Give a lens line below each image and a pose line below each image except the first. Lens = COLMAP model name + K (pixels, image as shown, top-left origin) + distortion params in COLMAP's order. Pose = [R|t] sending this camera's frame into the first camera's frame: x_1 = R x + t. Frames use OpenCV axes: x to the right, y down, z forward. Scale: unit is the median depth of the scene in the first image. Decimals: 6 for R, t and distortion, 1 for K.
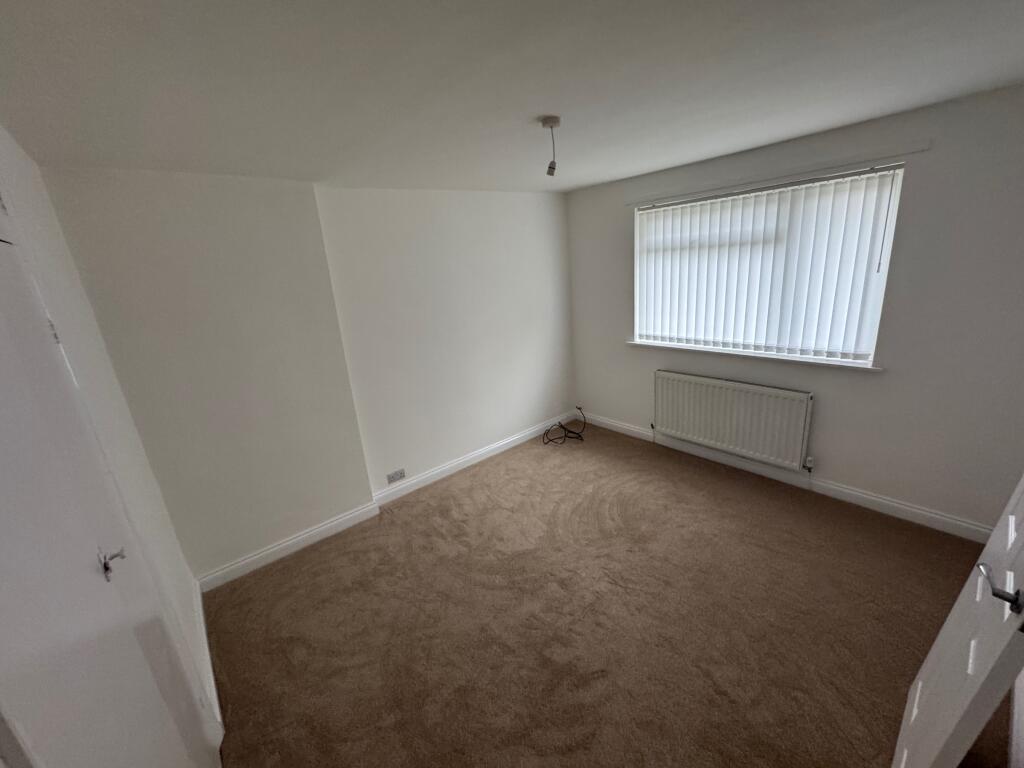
lens RADIAL K [[409.1, 0, 513.1], [0, 409.1, 381.9], [0, 0, 1]] dist [-0.003240, 0.000040]
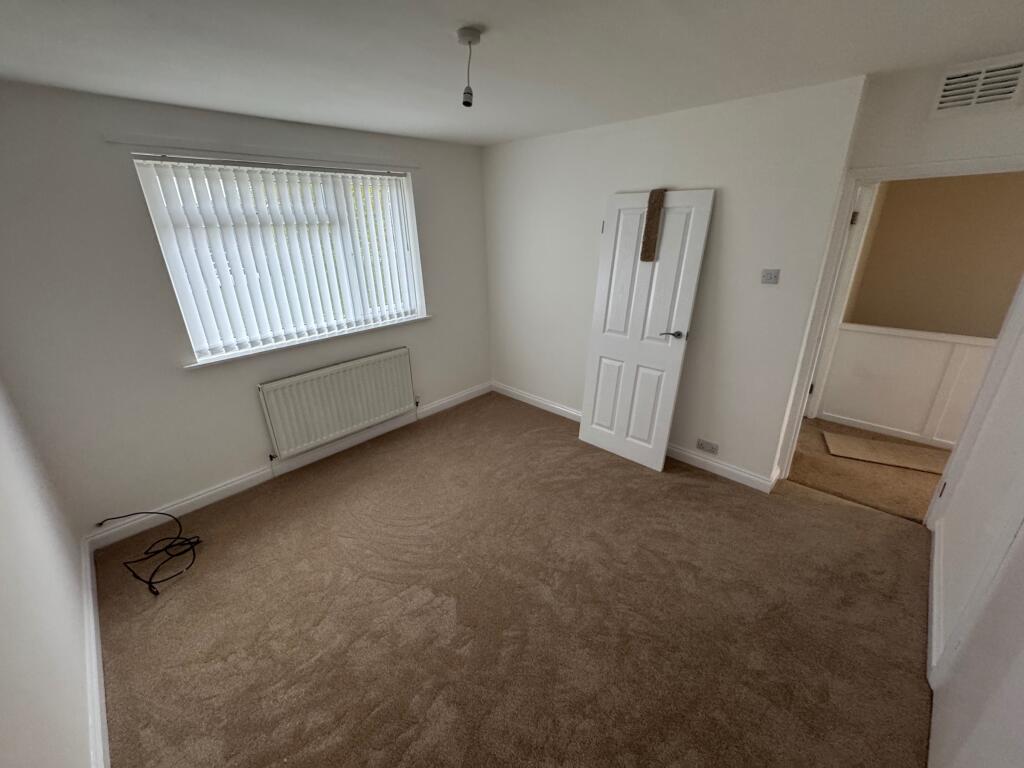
lens RADIAL K [[409.1, 0, 513.1], [0, 409.1, 381.9], [0, 0, 1]] dist [-0.003240, 0.000040]
pose [[-0.096153, -0.282379, 0.954472, -0.465053], [0.312507, 0.901864, 0.298297, -0.125938], [-0.945036, 0.326961, 0.001529, 0.608796]]
